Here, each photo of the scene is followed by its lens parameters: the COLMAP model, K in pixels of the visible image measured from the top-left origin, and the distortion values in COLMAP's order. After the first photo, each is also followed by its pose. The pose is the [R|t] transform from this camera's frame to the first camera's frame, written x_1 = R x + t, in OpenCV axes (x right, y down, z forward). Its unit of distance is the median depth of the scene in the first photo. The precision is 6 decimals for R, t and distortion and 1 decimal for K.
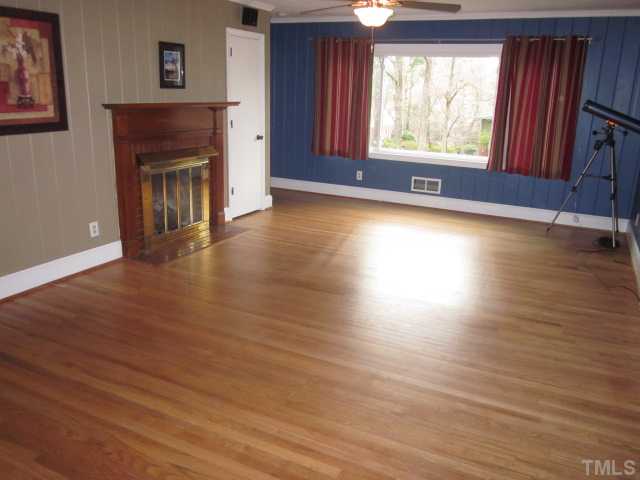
lens RADIAL K [[529.7, 0, 319.6], [0, 529.7, 240.7], [0, 0, 1]] dist [-0.051272, 0.014201]
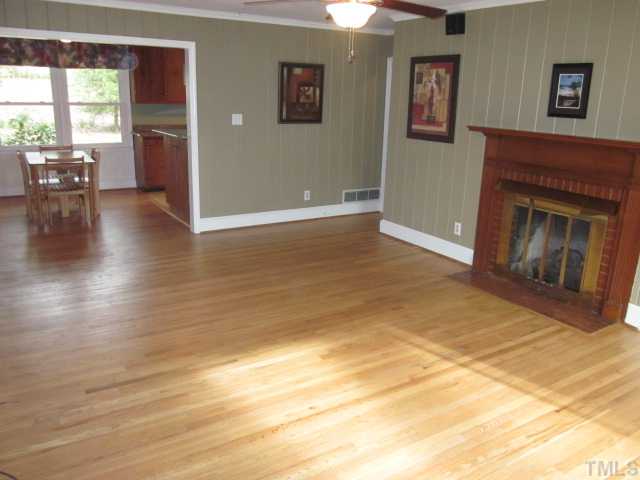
lens RADIAL K [[529.7, 0, 319.6], [0, 529.7, 239.3], [0, 0, 1]] dist [-0.051272, 0.014201]
pose [[-0.528511, 0.197052, -0.825740, 0.836185], [-0.266089, 0.885219, 0.381555, -0.427635], [0.806147, 0.421377, -0.415414, 1.432377]]
